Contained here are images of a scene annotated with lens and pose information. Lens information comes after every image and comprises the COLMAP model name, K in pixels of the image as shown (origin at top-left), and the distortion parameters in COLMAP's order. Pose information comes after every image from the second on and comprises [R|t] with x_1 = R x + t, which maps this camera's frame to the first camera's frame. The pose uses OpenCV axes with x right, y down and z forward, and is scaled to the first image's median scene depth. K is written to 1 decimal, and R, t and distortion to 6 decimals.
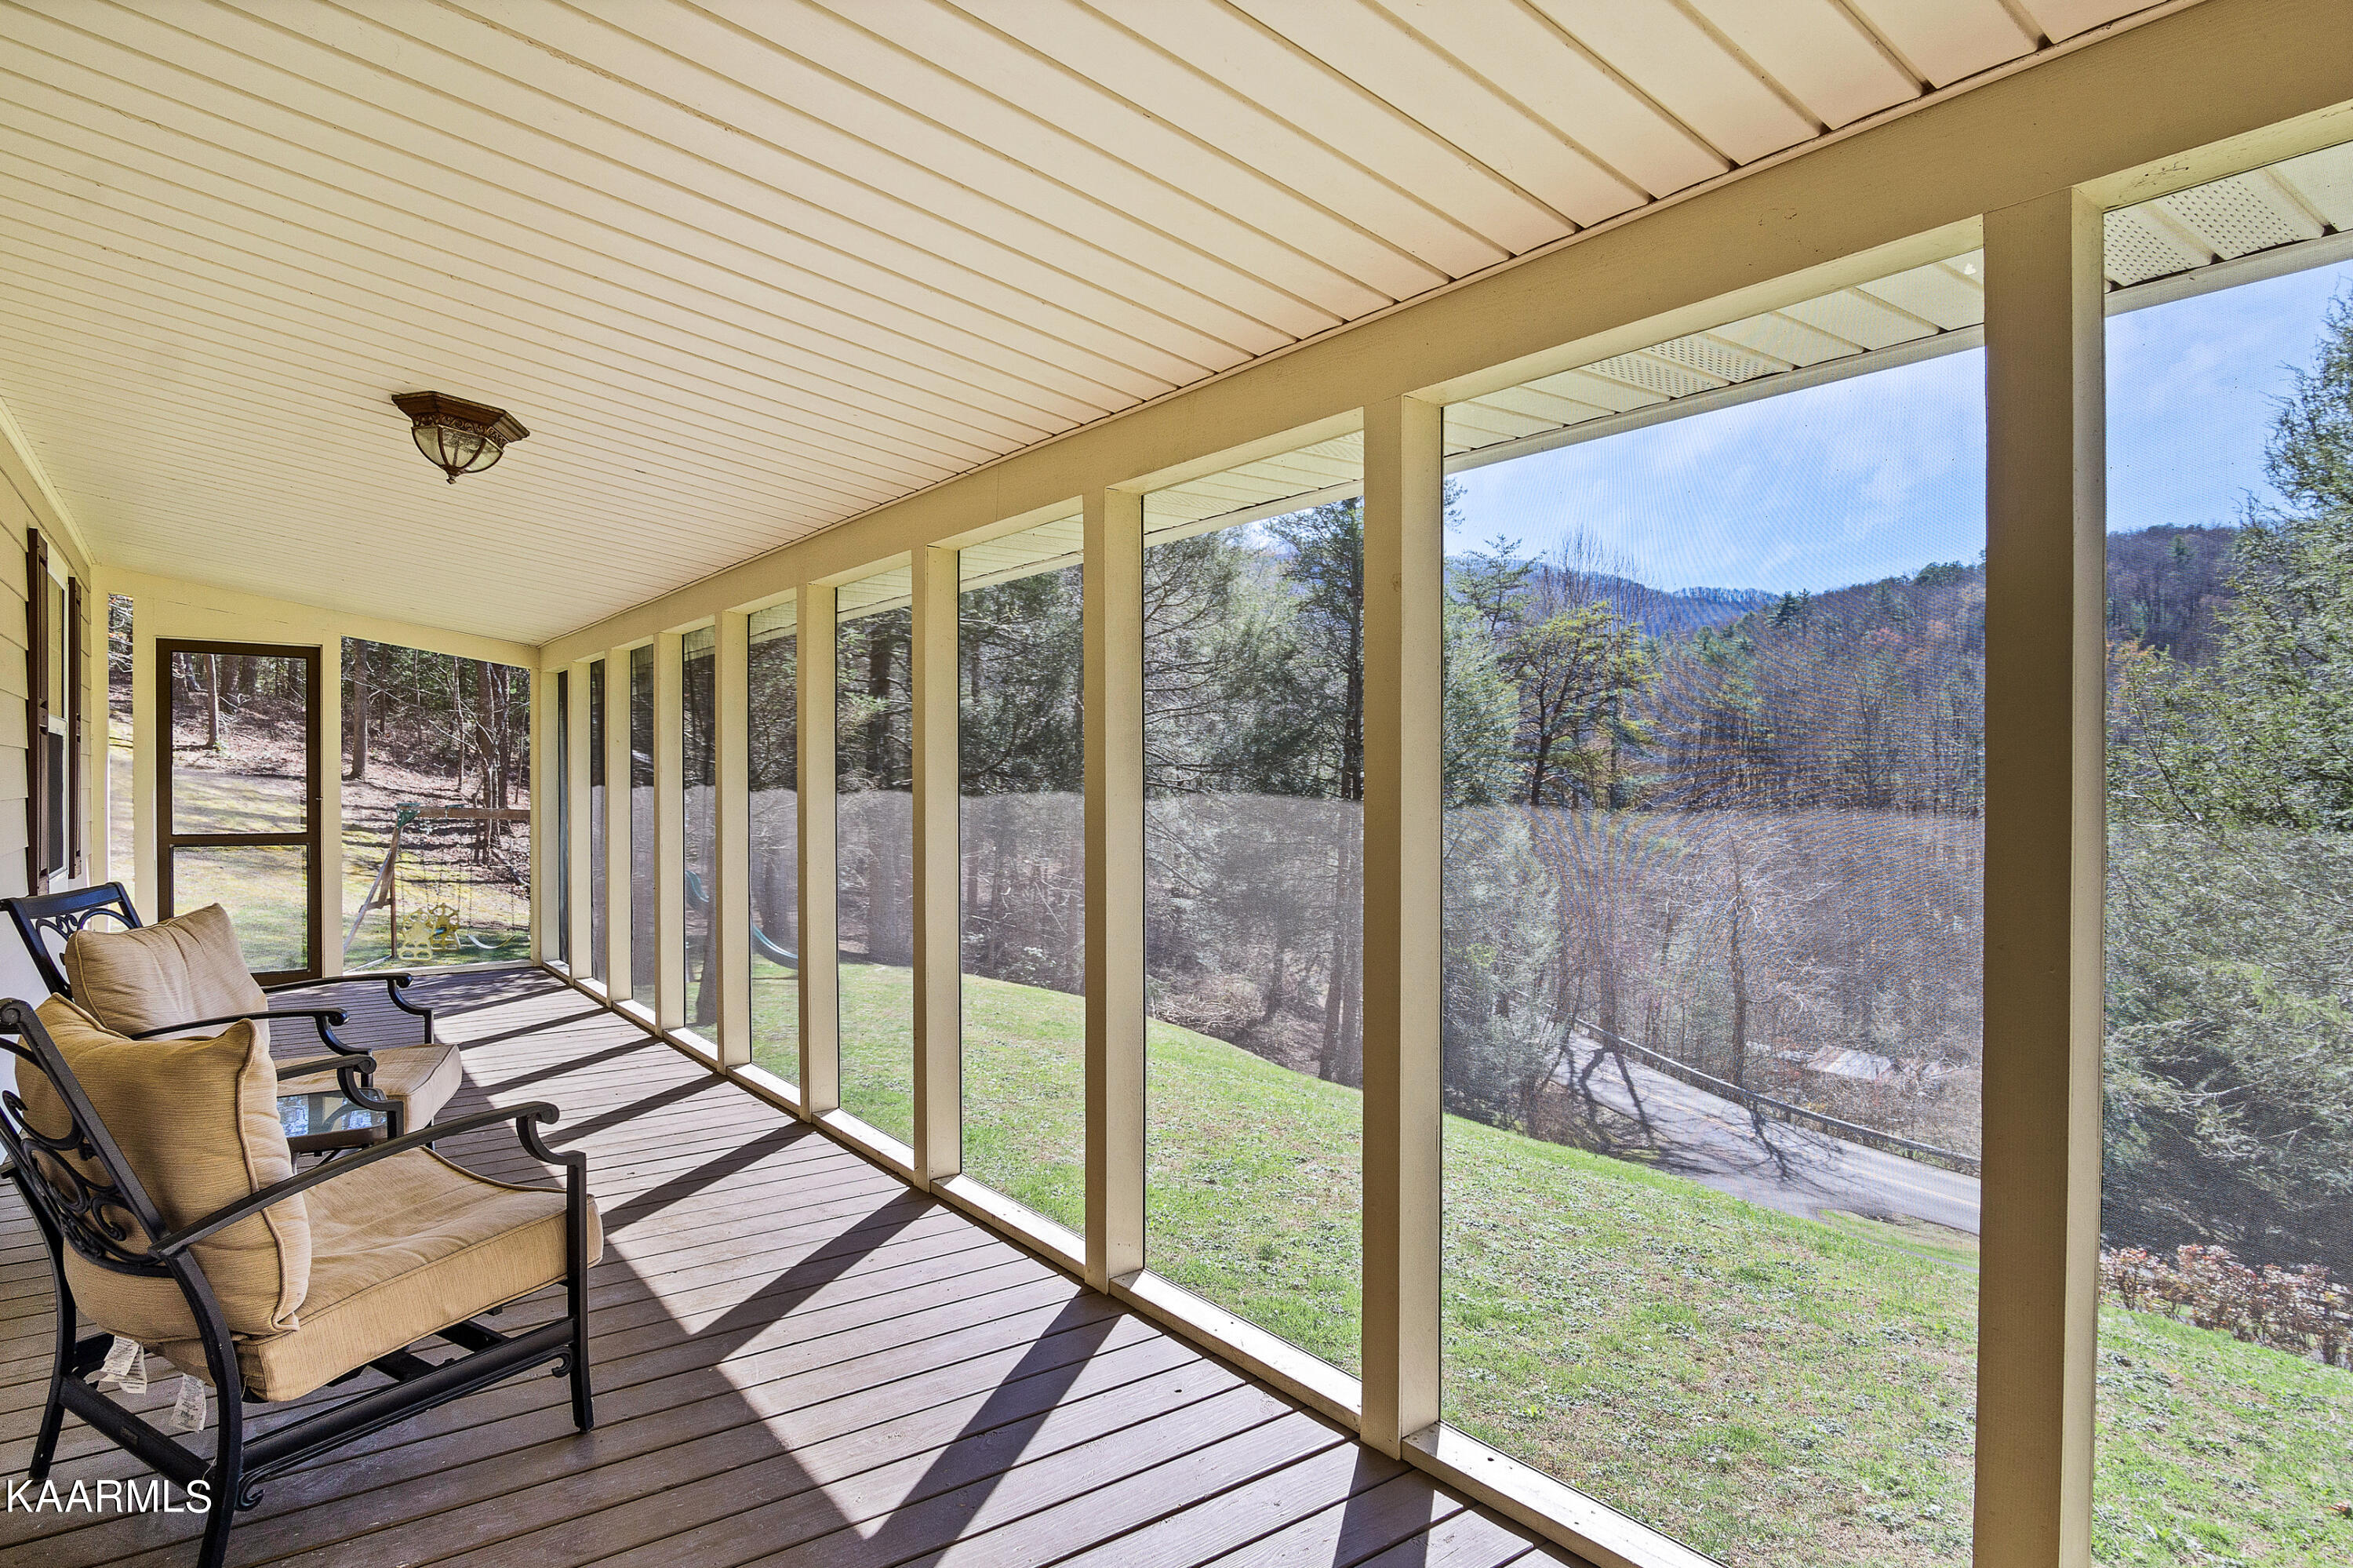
lens RADIAL K [[1311.9, 0, 1169.1], [0, 1311.9, 774.9], [0, 0, 1]] dist [-0.040844, 0.000842]
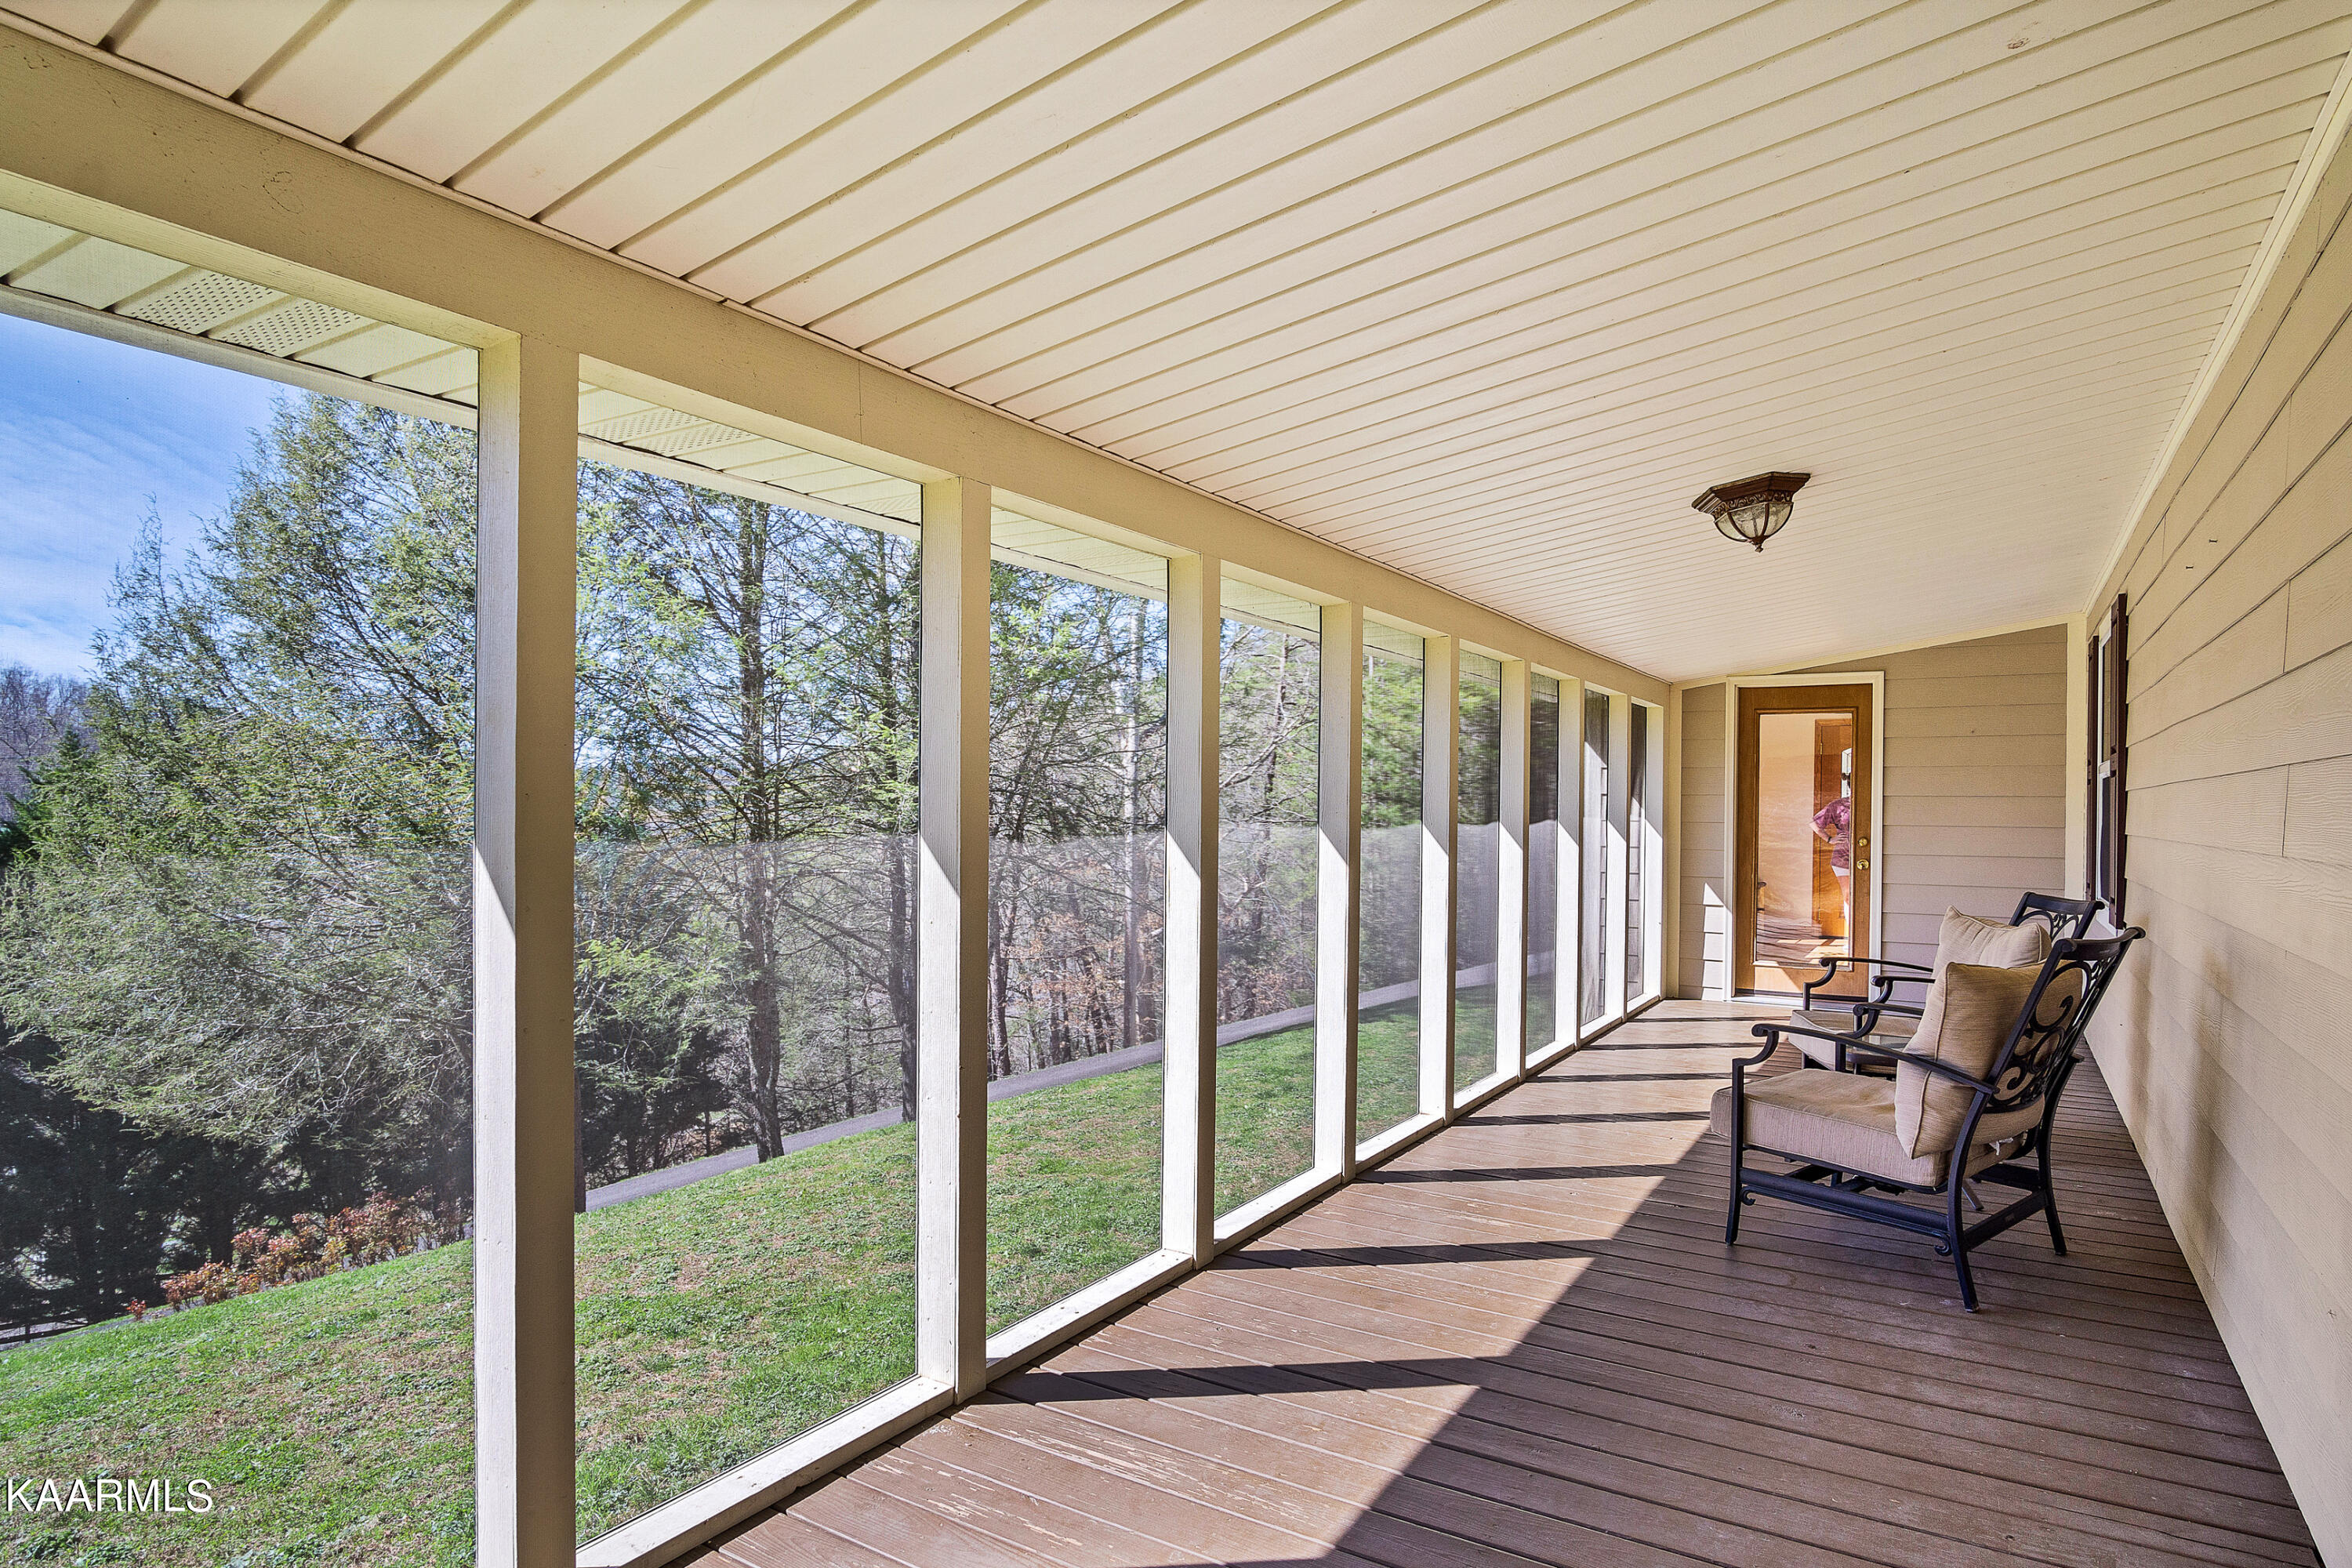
lens RADIAL K [[1311.2, 0, 1168.6], [0, 1311.2, 774.9], [0, 0, 1]] dist [-0.040844, 0.000842]
pose [[-0.373028, 0.013900, 0.927716, -1.179609], [-0.031491, 0.999122, -0.027632, 0.000345], [-0.927286, -0.039522, -0.372263, 1.571287]]
